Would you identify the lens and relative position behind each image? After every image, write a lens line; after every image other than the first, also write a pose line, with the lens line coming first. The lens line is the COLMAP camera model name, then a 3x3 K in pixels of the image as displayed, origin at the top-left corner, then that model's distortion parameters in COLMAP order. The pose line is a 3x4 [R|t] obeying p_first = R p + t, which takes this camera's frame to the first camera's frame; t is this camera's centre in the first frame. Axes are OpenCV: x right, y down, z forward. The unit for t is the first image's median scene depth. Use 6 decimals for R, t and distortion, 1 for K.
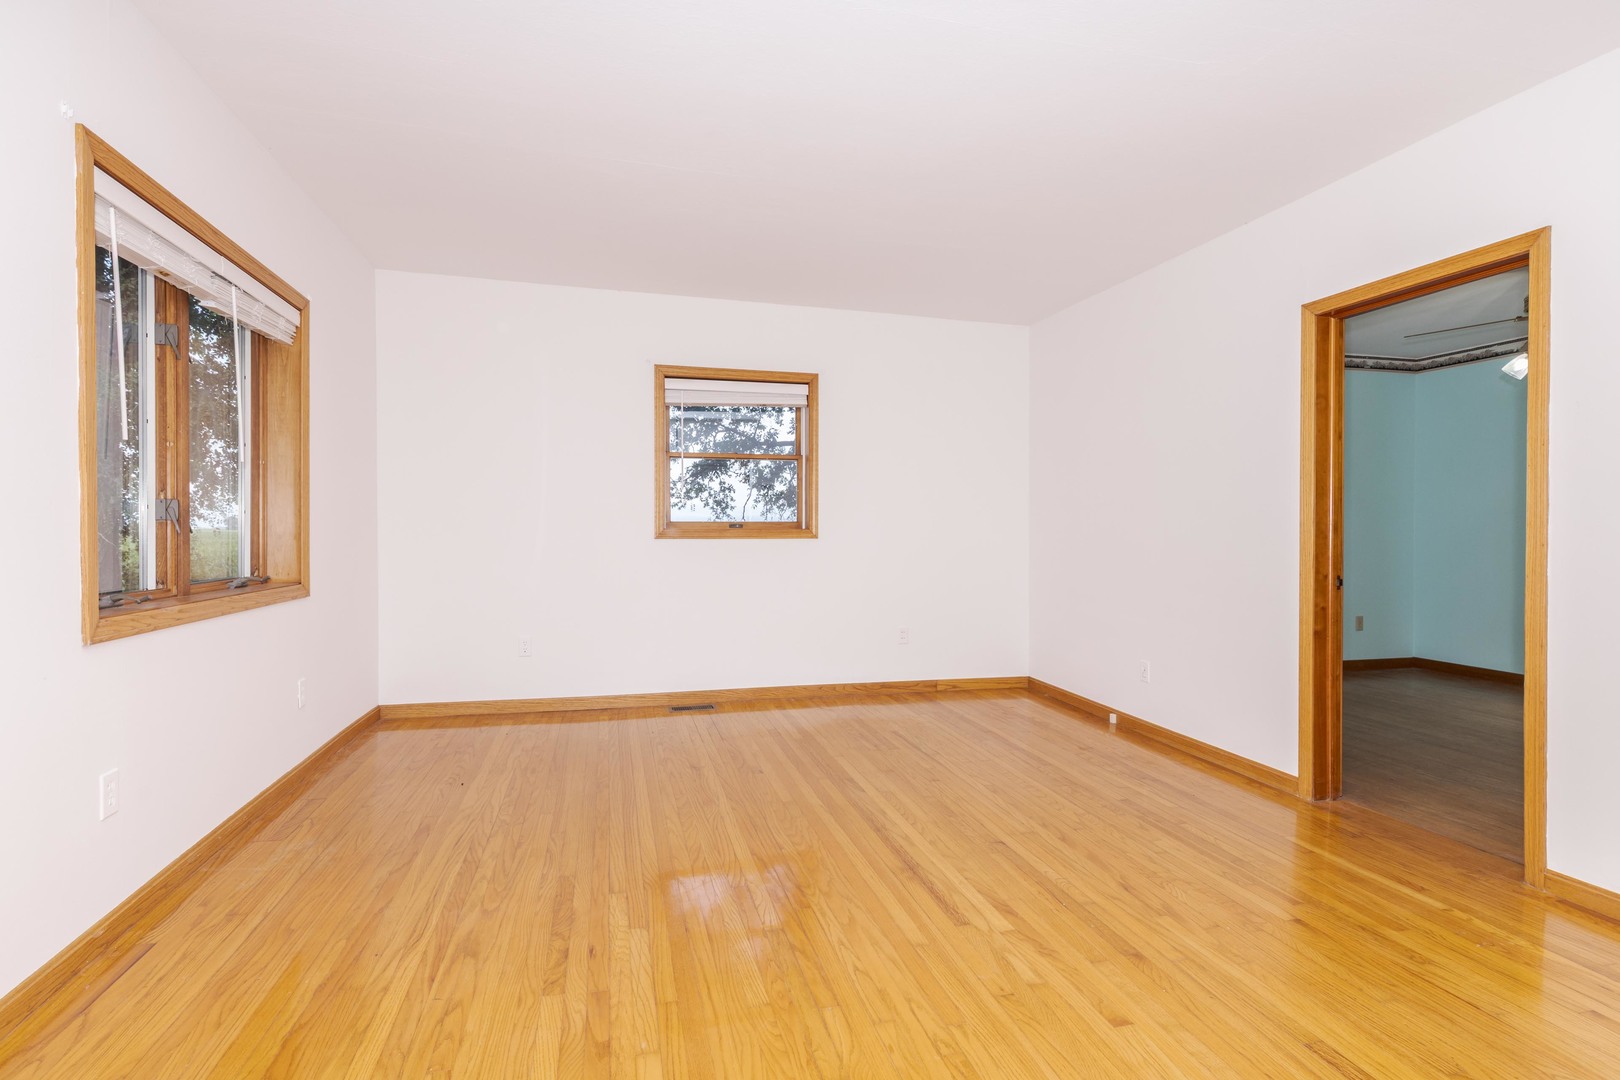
lens RADIAL K [[770.1, 0, 804.0], [0, 770.1, 533.4], [0, 0, 1]] dist [0.001895, 0.000396]
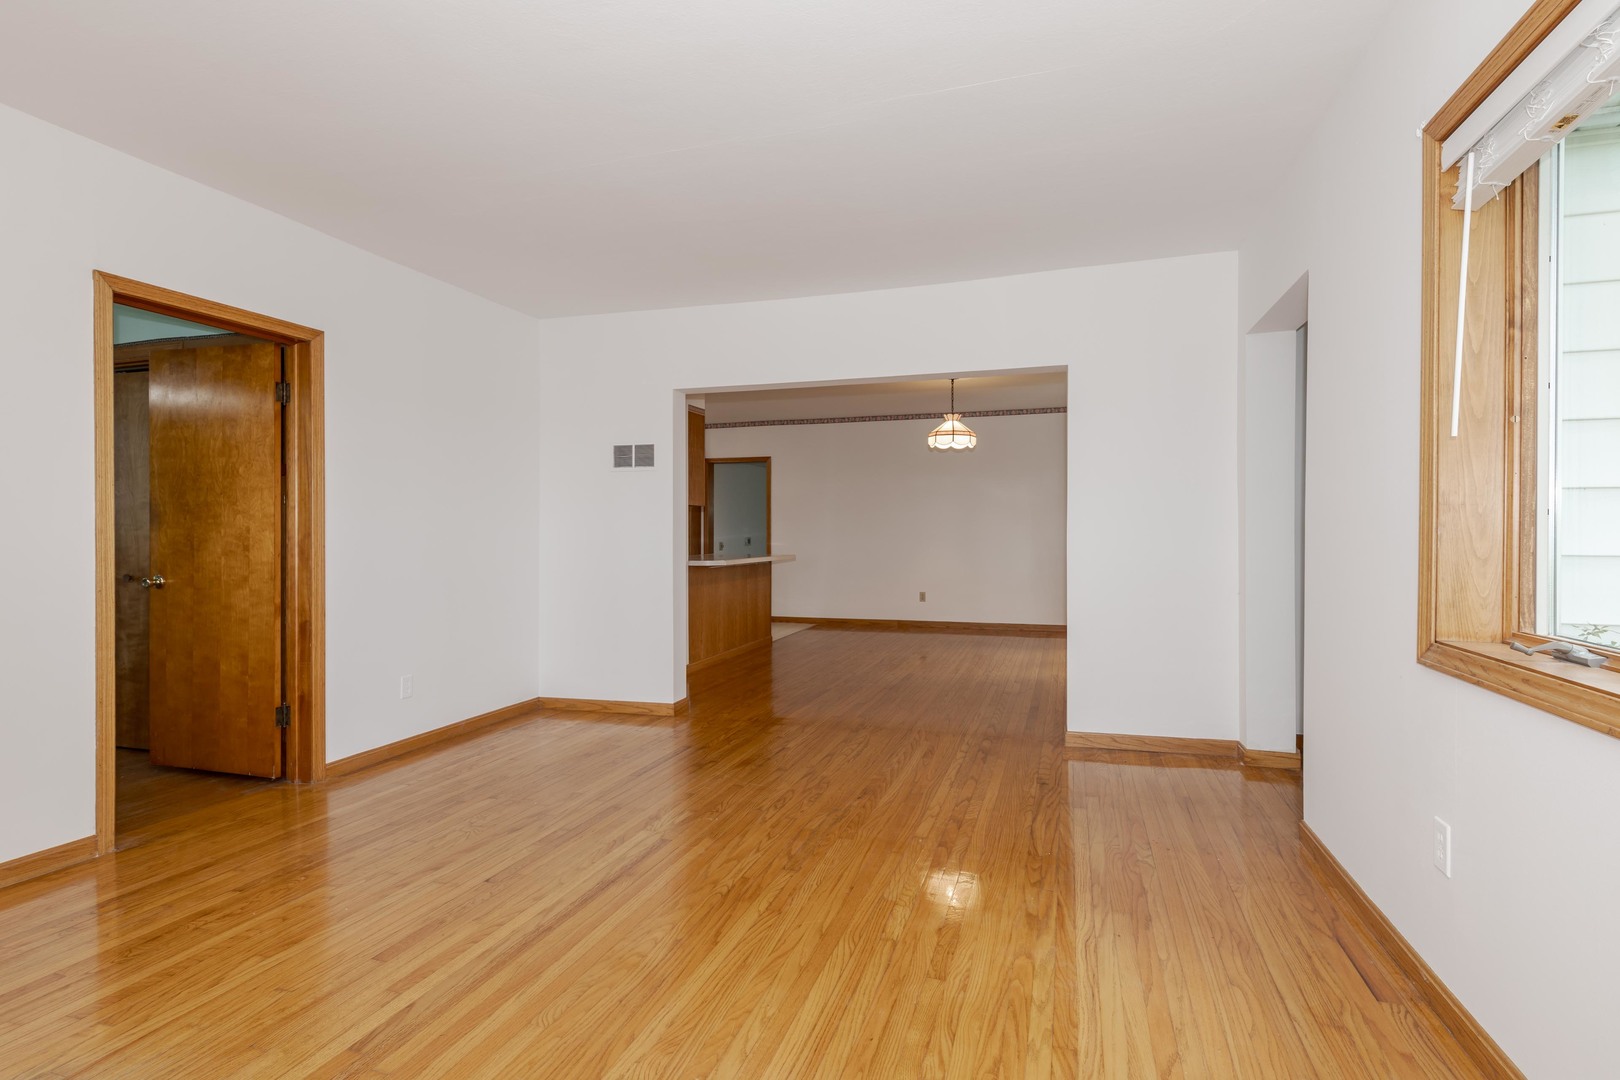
lens RADIAL K [[784.0, 0, 812.8], [0, 784.0, 537.0], [0, 0, 1]] dist [-0.000151, -0.000161]
pose [[-0.843552, -0.006075, 0.537014, -0.629454], [0.000584, 0.999925, 0.012230, -0.021306], [-0.537048, 0.010630, -0.843485, 1.739448]]
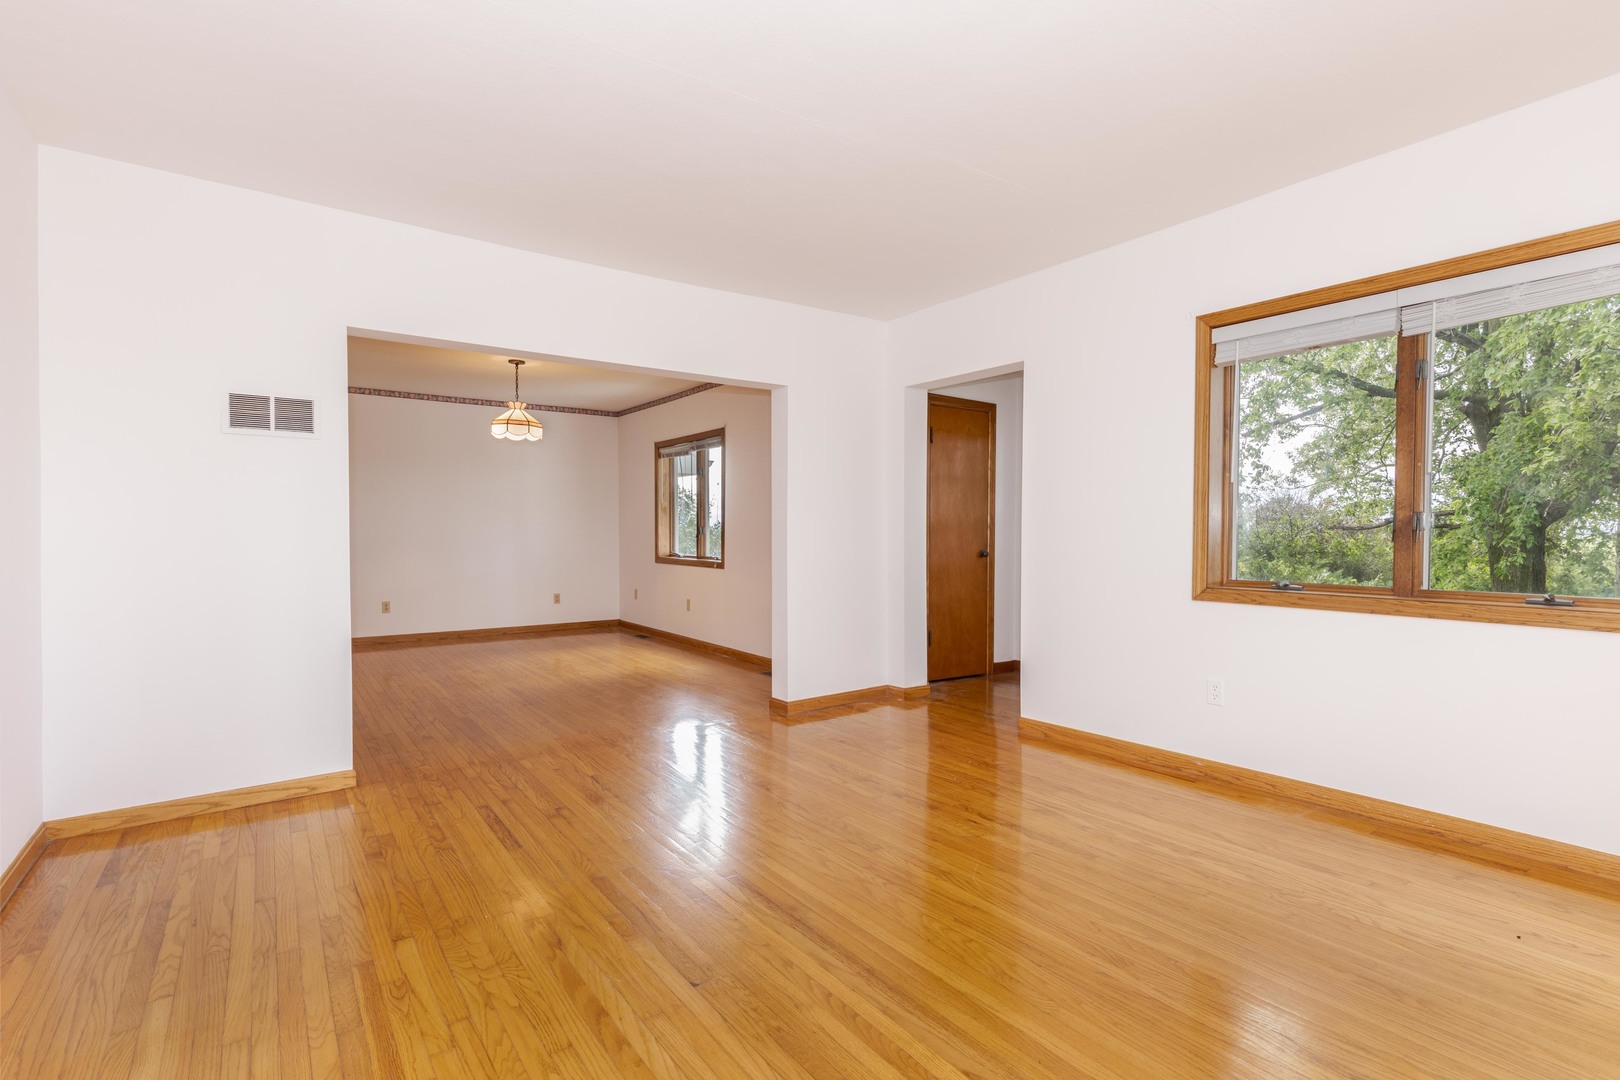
lens RADIAL K [[784.0, 0, 812.8], [0, 784.0, 537.0], [0, 0, 1]] dist [-0.000151, -0.000161]
pose [[-0.931953, -0.004015, -0.362556, 0.458869], [-0.007115, 0.999949, 0.007217, -0.009913], [0.362509, 0.009305, -0.931934, 1.871044]]
